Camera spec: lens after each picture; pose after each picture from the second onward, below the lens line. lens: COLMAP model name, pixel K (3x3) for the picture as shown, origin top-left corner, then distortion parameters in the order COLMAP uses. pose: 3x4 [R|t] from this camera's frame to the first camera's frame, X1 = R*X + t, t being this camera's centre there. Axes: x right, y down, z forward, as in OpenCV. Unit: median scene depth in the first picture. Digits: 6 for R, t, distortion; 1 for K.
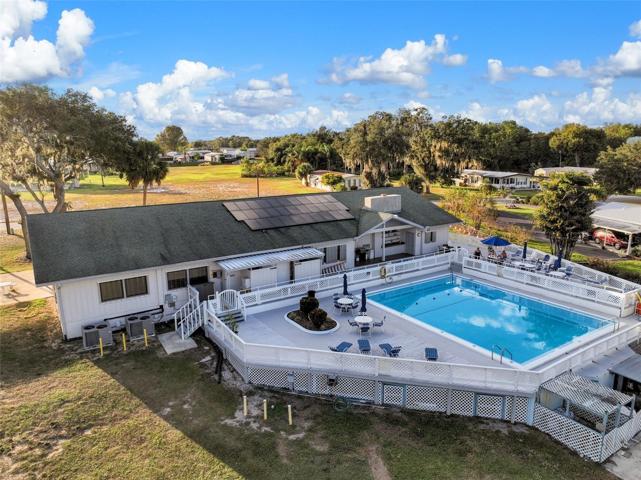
lens RADIAL K [[447.5, 0, 320.5], [0, 447.5, 240.0], [0, 0, 1]] dist [0.006201, 0.002161]
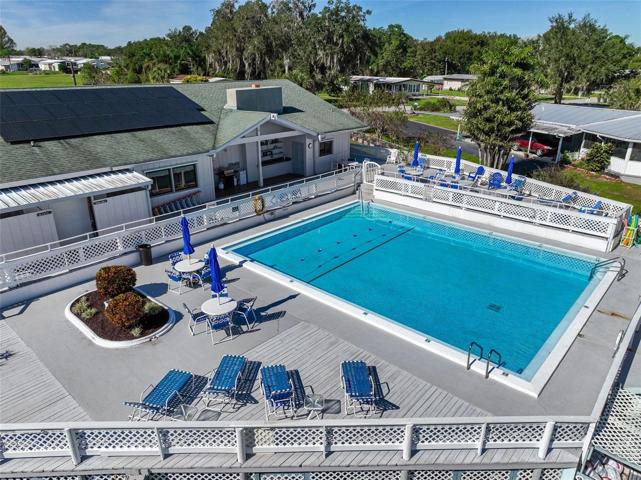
lens RADIAL K [[447.5, 0, 320.5], [0, 447.5, 240.0], [0, 0, 1]] dist [0.006201, 0.002161]
pose [[0.967524, -0.081371, 0.239325, 0.064894], [0.039346, 0.983711, 0.175398, 0.012545], [-0.249699, -0.160285, 0.954965, 0.349640]]
